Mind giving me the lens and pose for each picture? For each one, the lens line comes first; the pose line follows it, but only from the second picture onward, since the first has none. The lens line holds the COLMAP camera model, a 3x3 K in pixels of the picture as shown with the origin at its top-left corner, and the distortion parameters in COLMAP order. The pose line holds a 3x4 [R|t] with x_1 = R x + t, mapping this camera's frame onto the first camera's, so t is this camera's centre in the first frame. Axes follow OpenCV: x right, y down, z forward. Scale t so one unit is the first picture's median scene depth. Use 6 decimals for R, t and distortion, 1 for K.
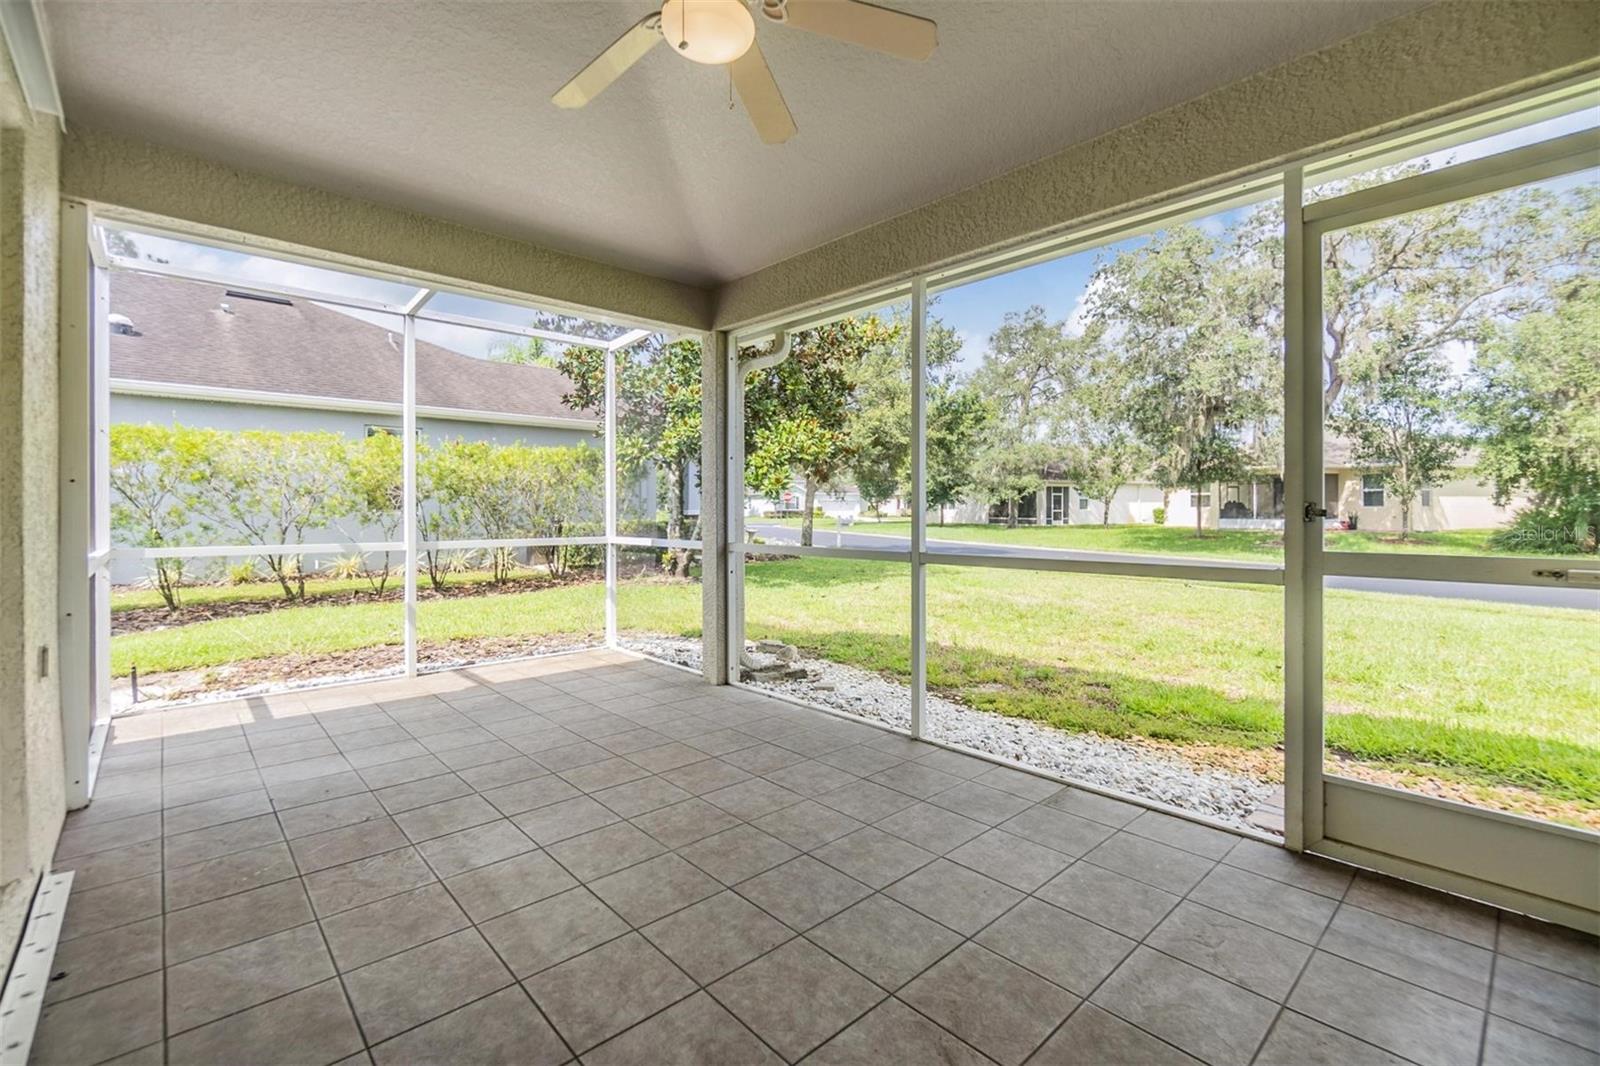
lens RADIAL K [[696.0, 0, 795.1], [0, 696.0, 524.9], [0, 0, 1]] dist [-0.004706, -0.000882]
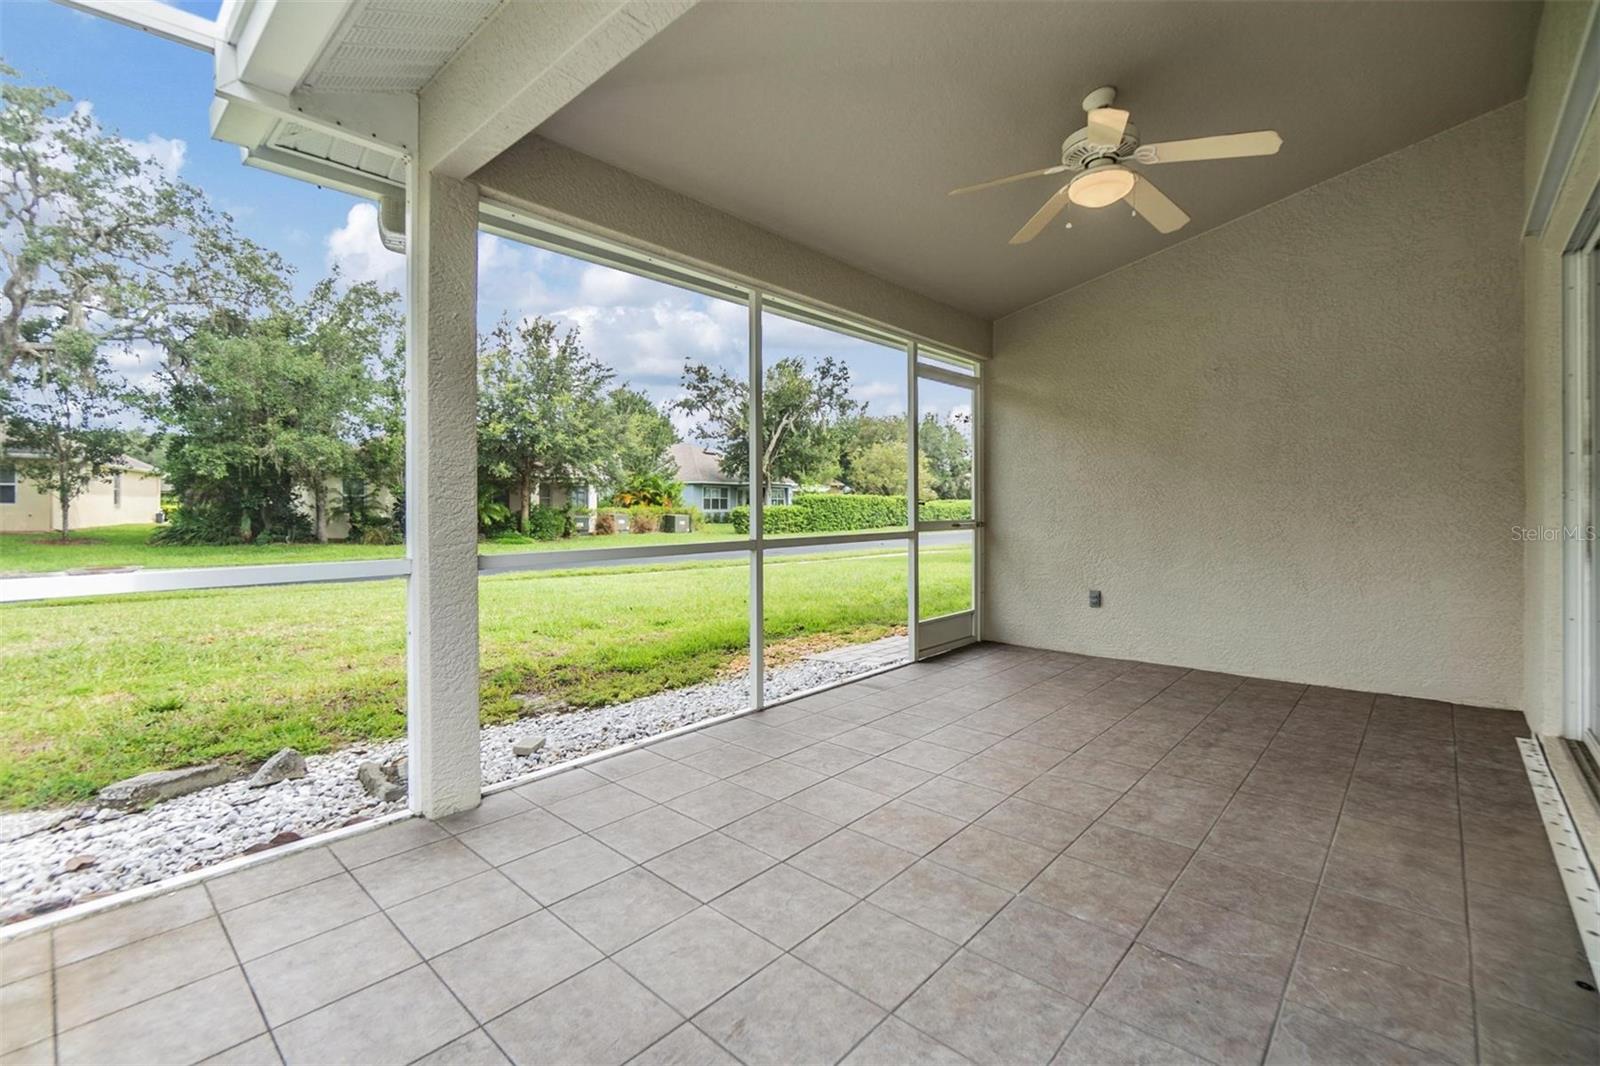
lens RADIAL K [[696.0, 0, 795.5], [0, 696.0, 516.2], [0, 0, 1]] dist [-0.004706, -0.000882]
pose [[-0.087091, -0.009414, 0.996156, -0.919364], [0.020886, 0.999718, 0.011274, -0.008129], [-0.995981, 0.021788, -0.086870, 1.034743]]
